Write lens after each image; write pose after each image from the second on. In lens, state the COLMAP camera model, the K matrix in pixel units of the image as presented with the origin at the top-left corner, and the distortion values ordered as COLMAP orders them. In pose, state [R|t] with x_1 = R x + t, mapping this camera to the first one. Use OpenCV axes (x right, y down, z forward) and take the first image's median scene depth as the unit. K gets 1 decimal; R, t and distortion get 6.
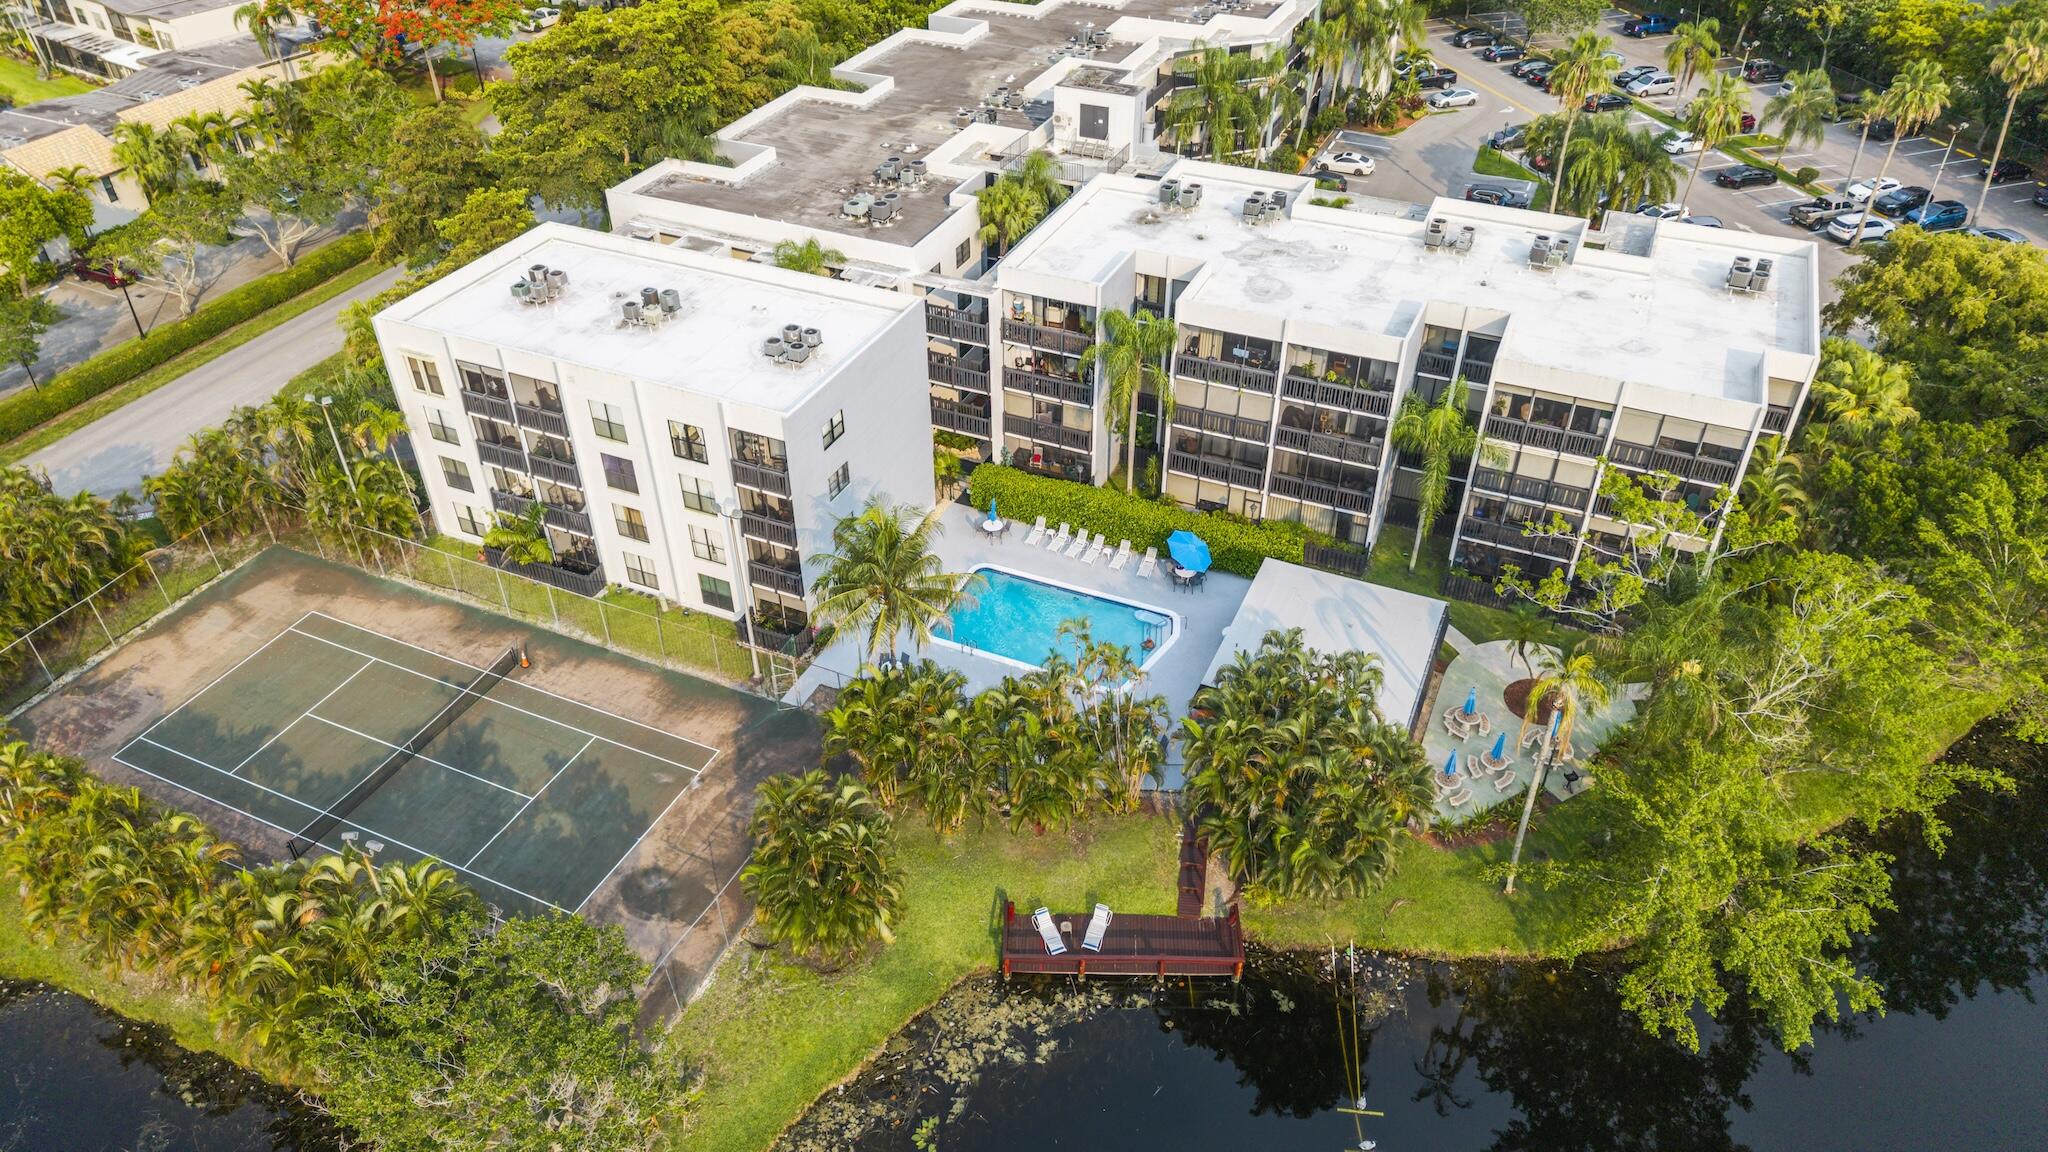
lens RADIAL K [[1382.5, 0, 1019.8], [0, 1382.5, 584.1], [0, 0, 1]] dist [0.034583, -0.005504]
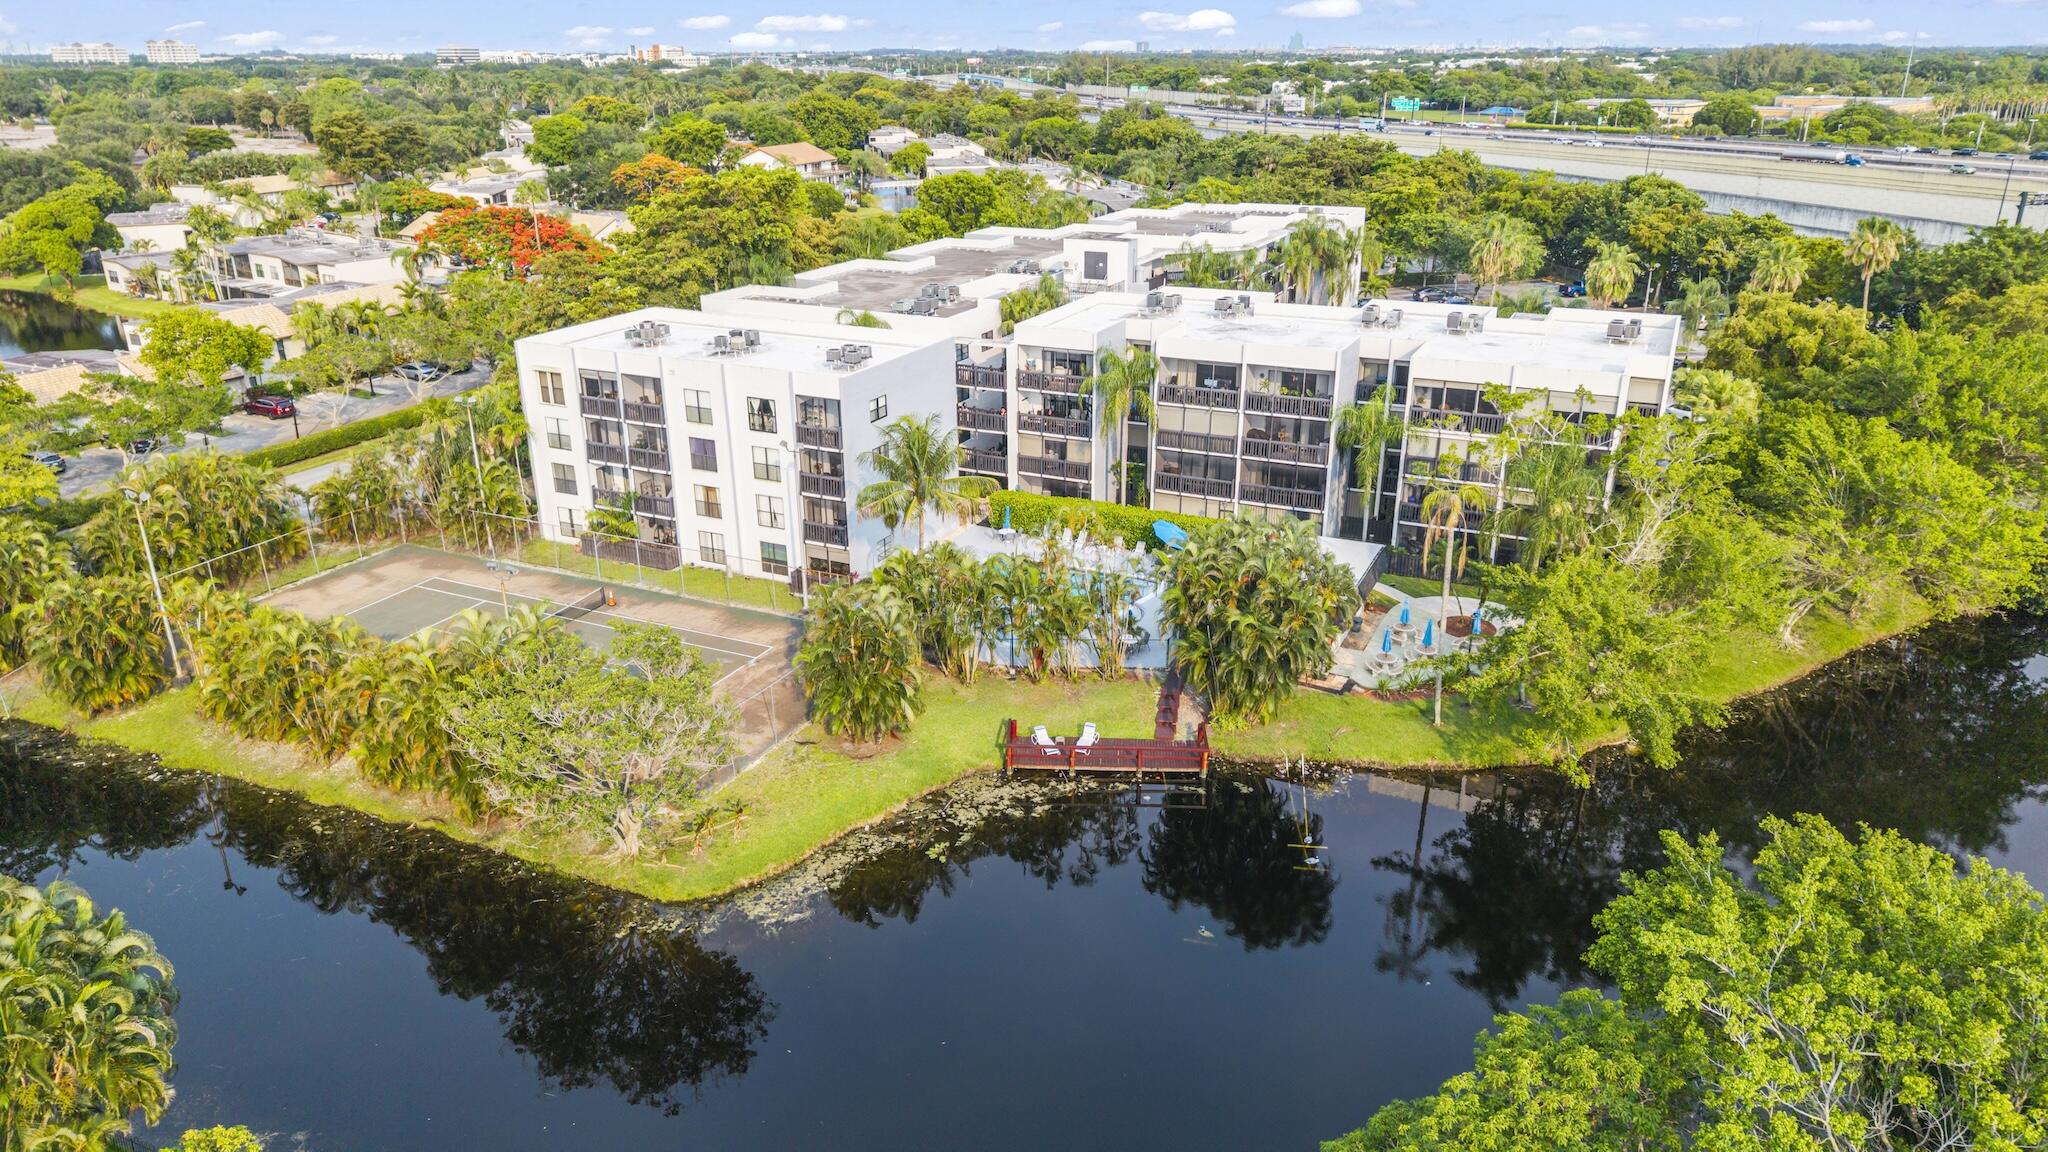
lens RADIAL K [[1387.6, 0, 1024.0], [0, 1387.6, 576.0], [0, 0, 1]] dist [0.094847, -0.104145]
pose [[0.999782, 0.005257, -0.020189, 0.020122], [-0.010720, 0.959653, -0.280981, 0.350091], [0.017897, 0.281136, 0.959501, -0.142494]]
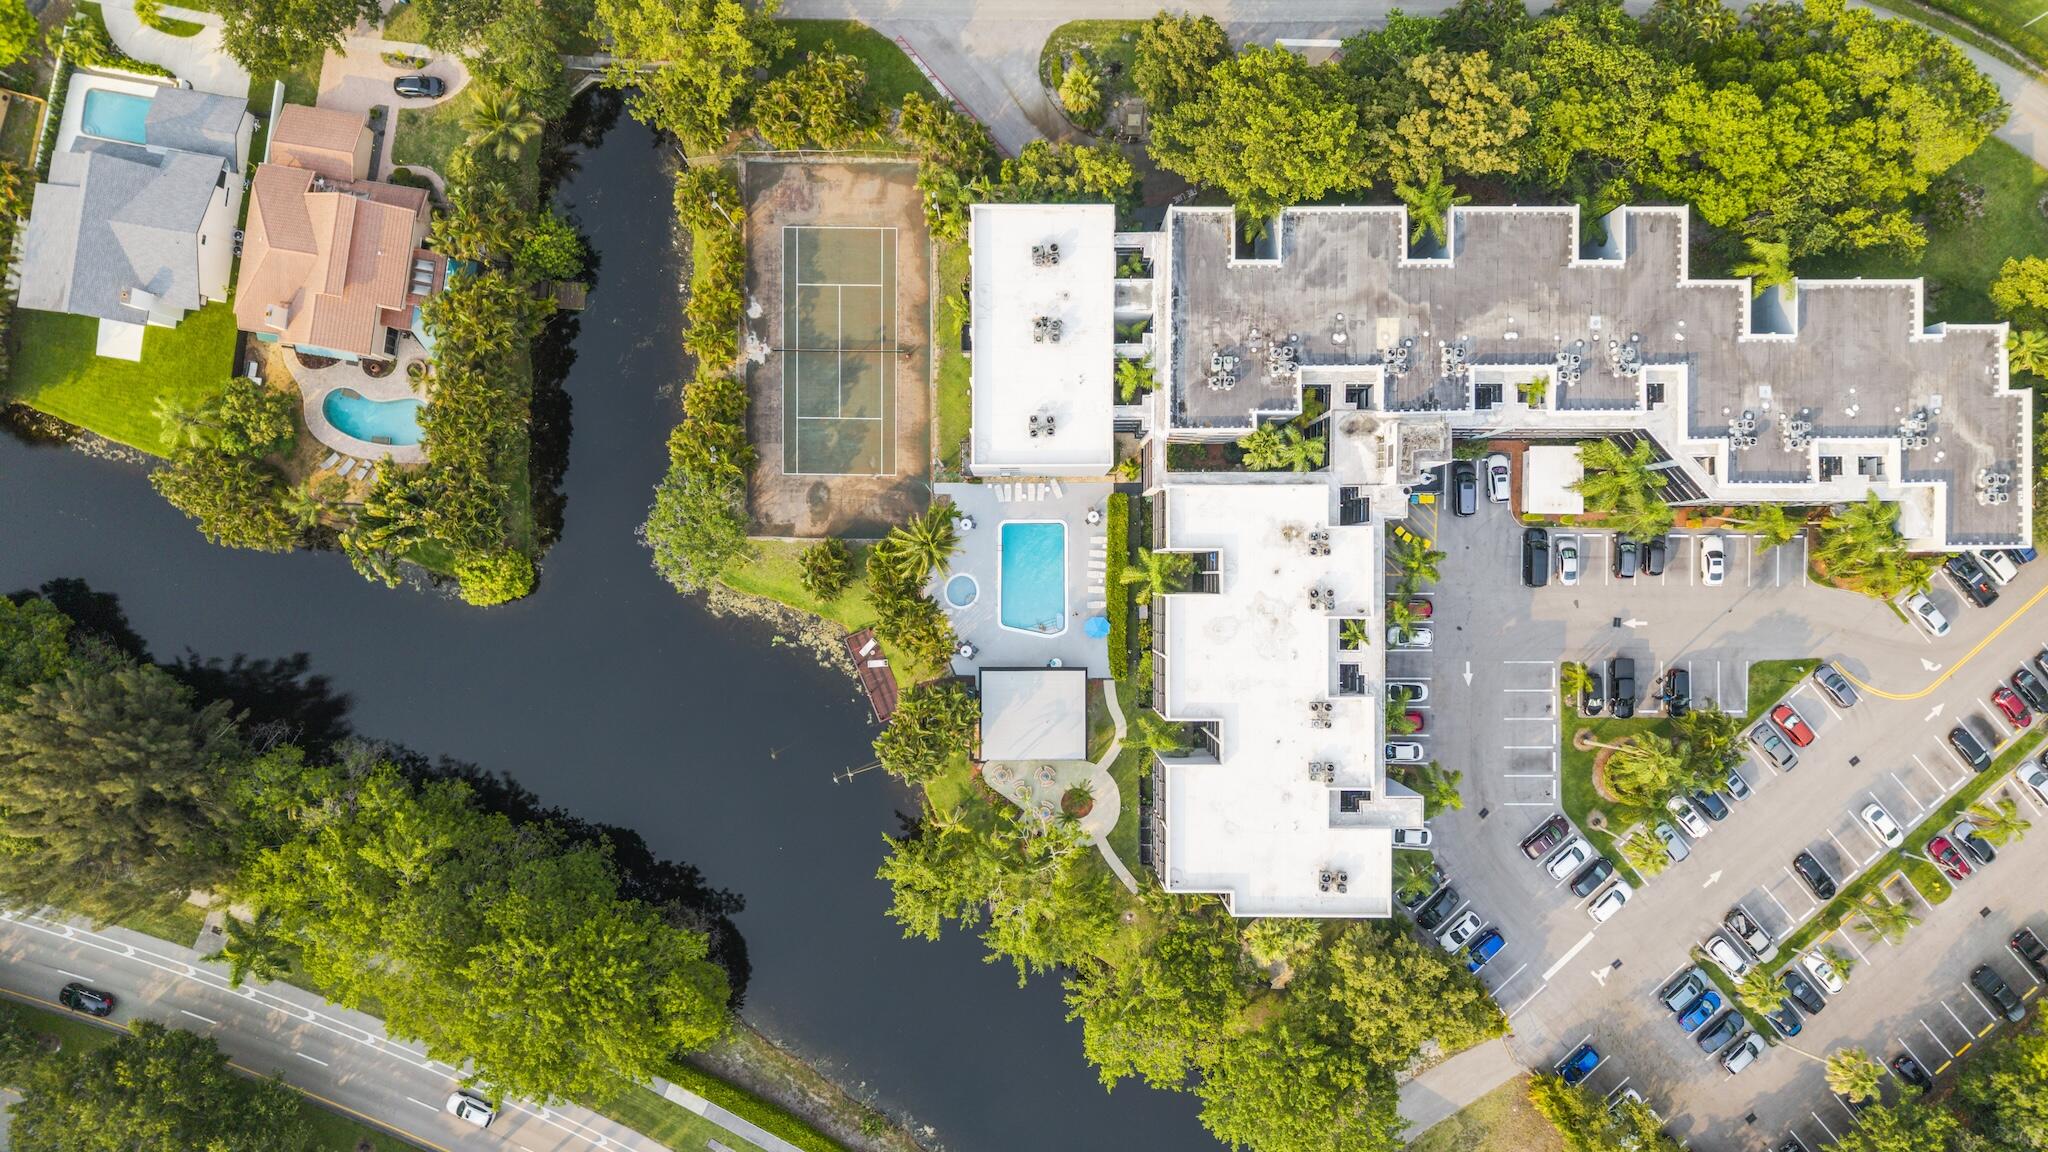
lens RADIAL K [[1387.6, 0, 1024.0], [0, 1387.6, 576.0], [0, 0, 1]] dist [0.094847, -0.104145]
pose [[0.412802, 0.910765, 0.010130, -0.004938], [-0.560609, 0.245297, 0.790915, -1.526834], [0.717853, -0.332170, 0.611842, -0.240804]]
